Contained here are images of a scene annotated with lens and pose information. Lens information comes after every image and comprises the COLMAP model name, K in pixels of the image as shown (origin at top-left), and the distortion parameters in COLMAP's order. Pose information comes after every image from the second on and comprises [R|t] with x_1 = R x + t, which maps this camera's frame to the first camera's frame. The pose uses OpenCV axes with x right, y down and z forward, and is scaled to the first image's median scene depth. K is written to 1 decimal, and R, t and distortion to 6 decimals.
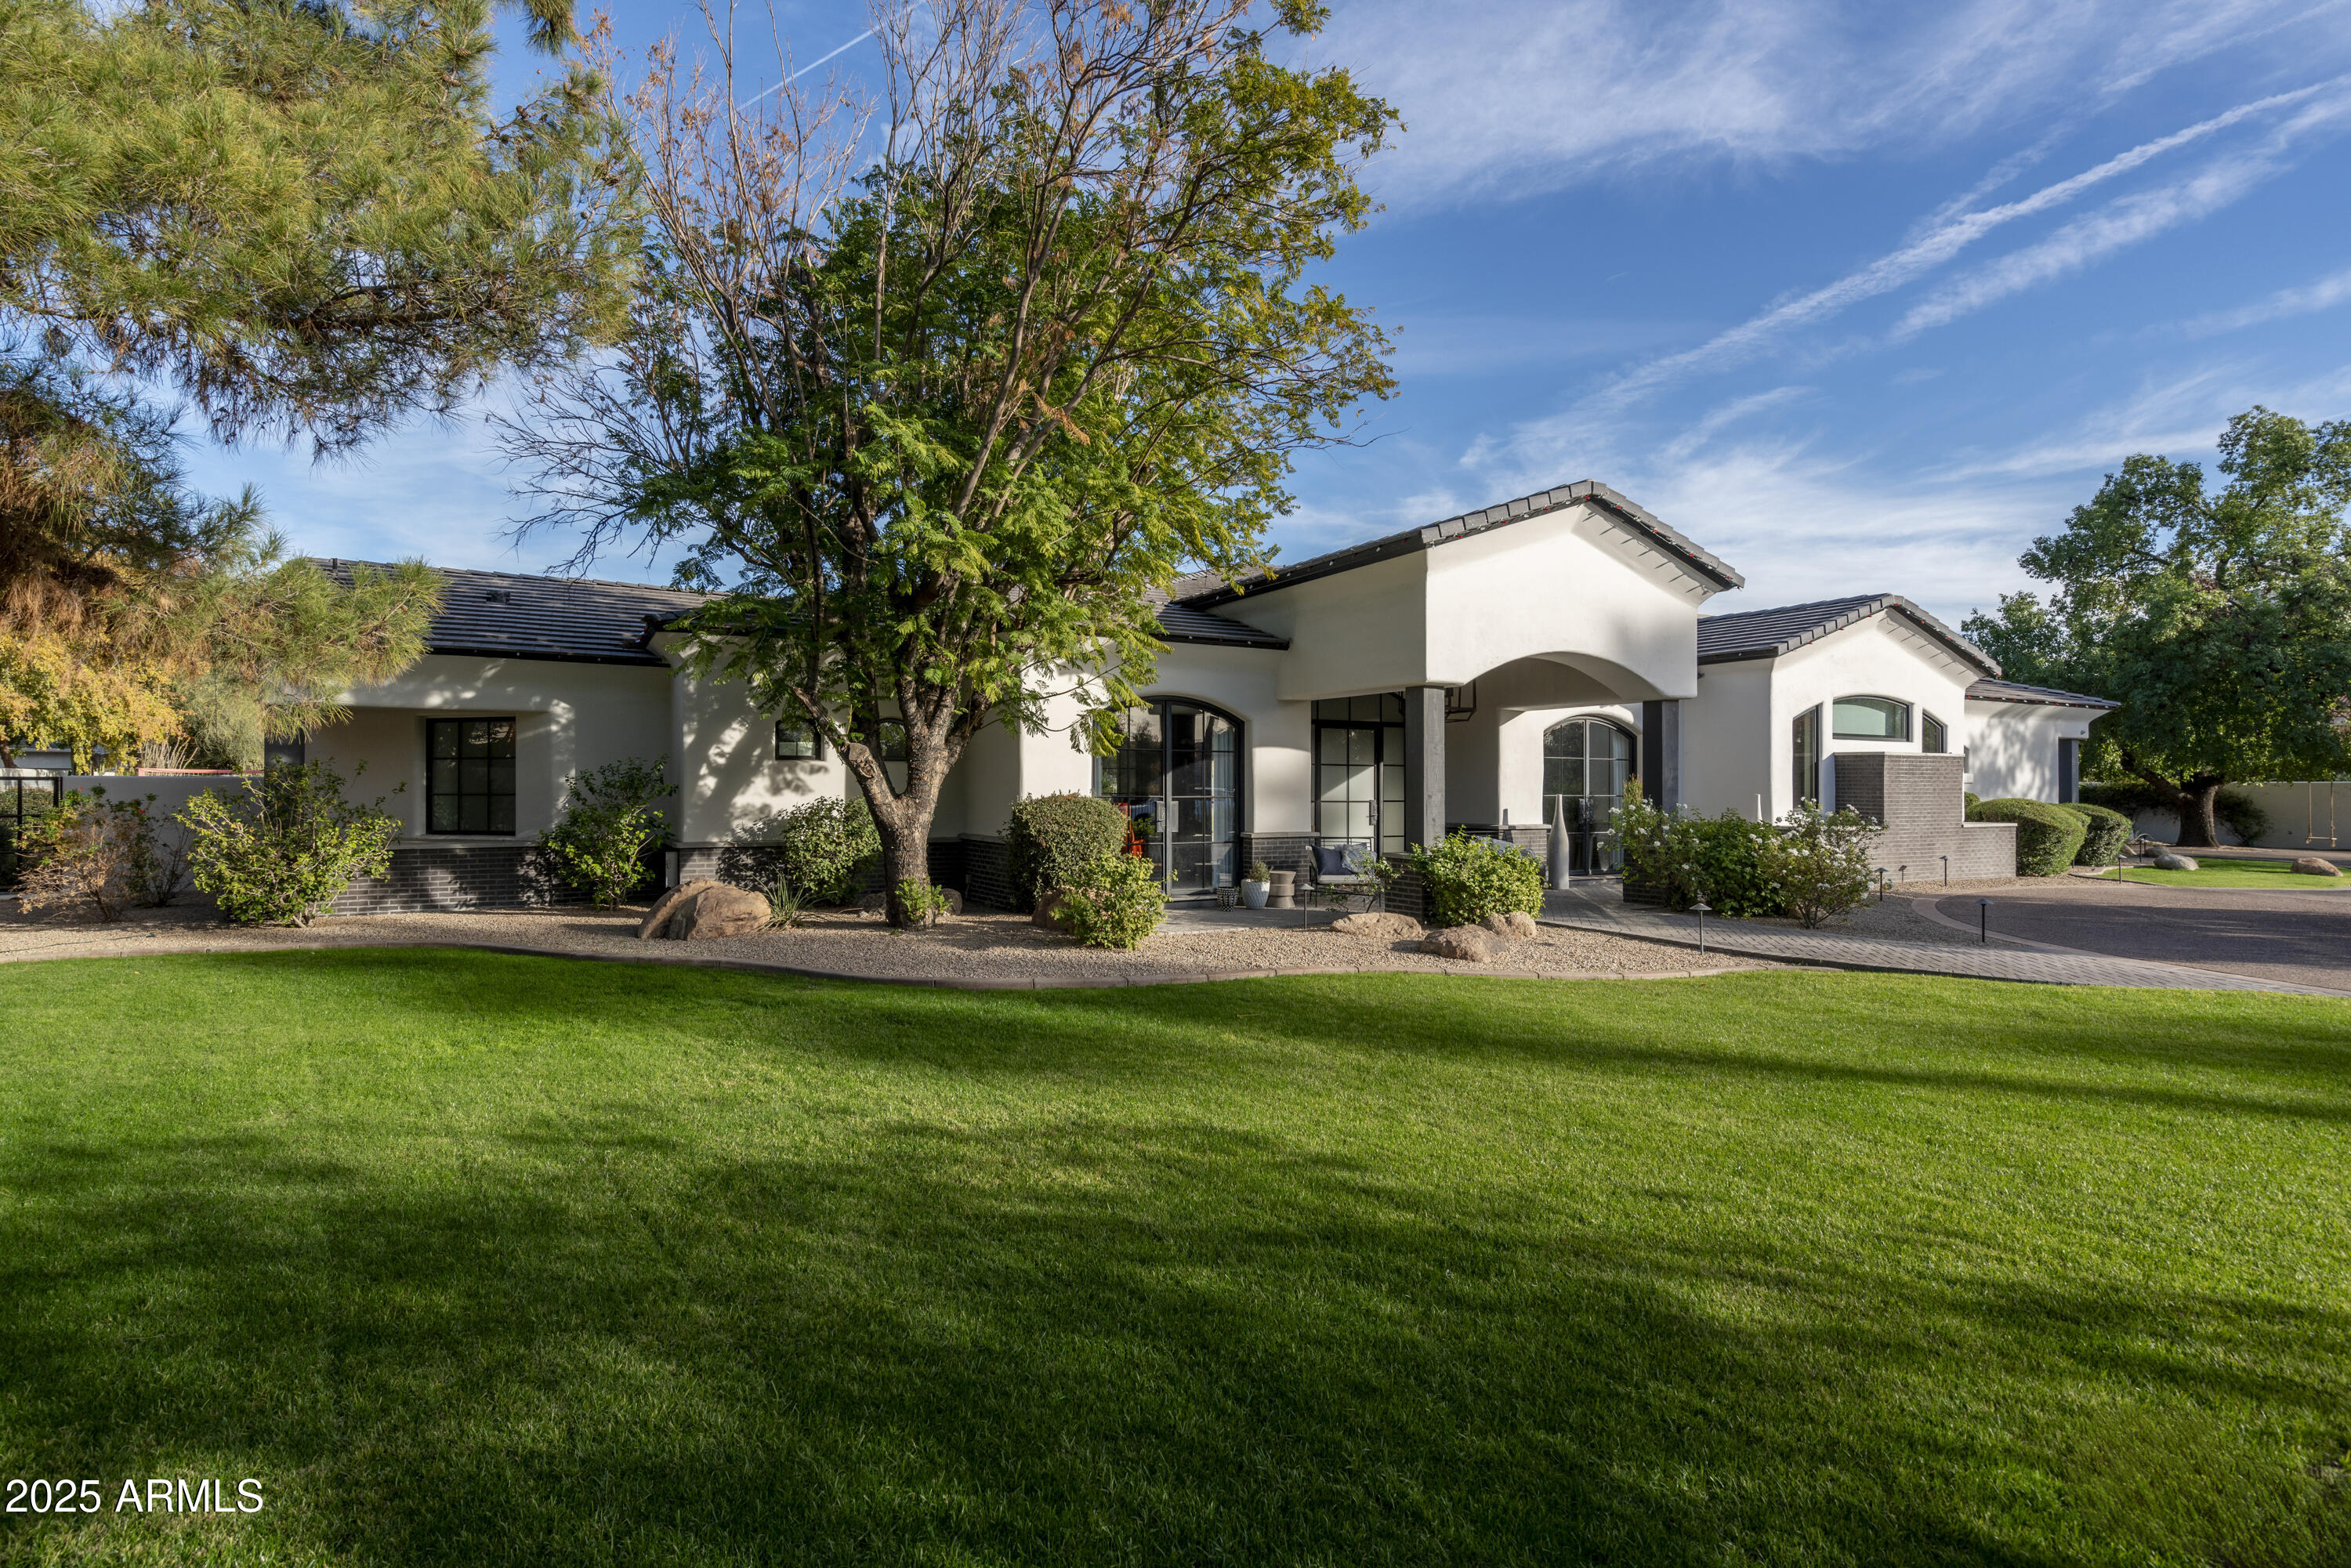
lens RADIAL K [[1138.3, 0, 1175.5], [0, 1138.3, 784.0], [0, 0, 1]] dist [0.001356, 0.000642]
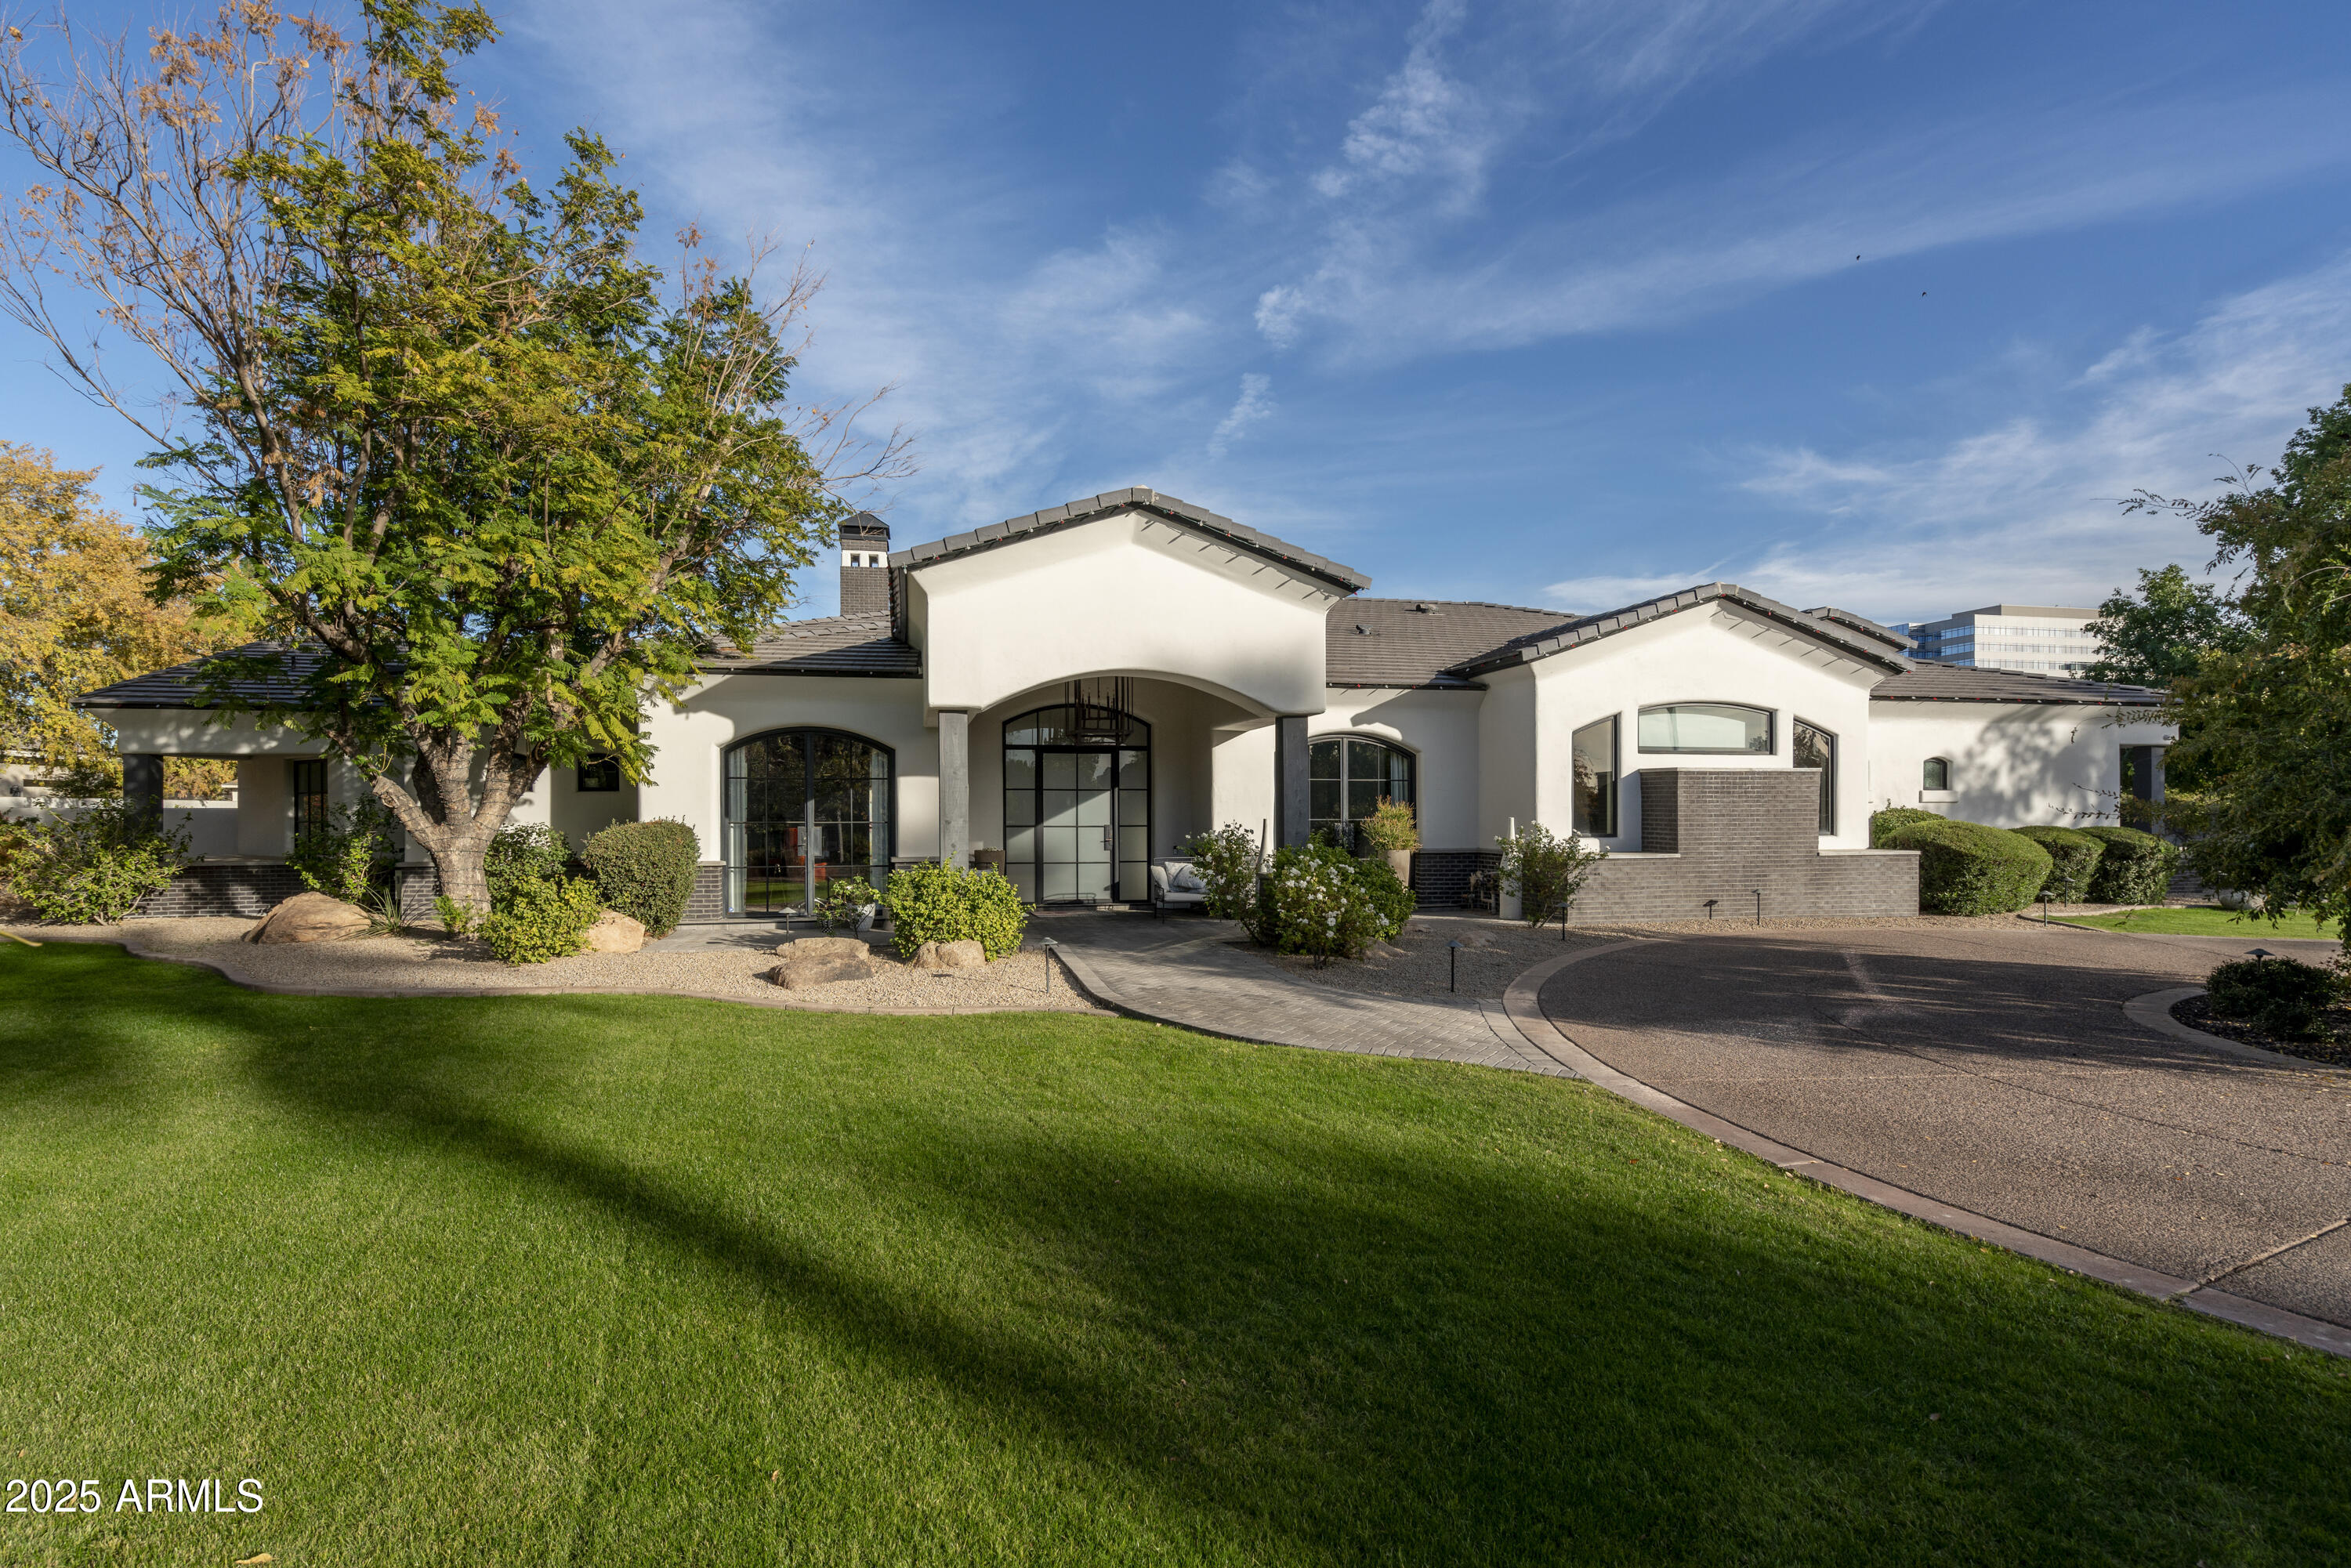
lens RADIAL K [[1072.7, 0, 1175.6], [0, 1072.7, 828.3], [0, 0, 1]] dist [0.000272, -0.000103]
pose [[0.959725, -0.002175, -0.280933, 0.476545], [0.006872, 0.999853, 0.015734, 0.002273], [0.280857, -0.017031, 0.959598, 0.110814]]
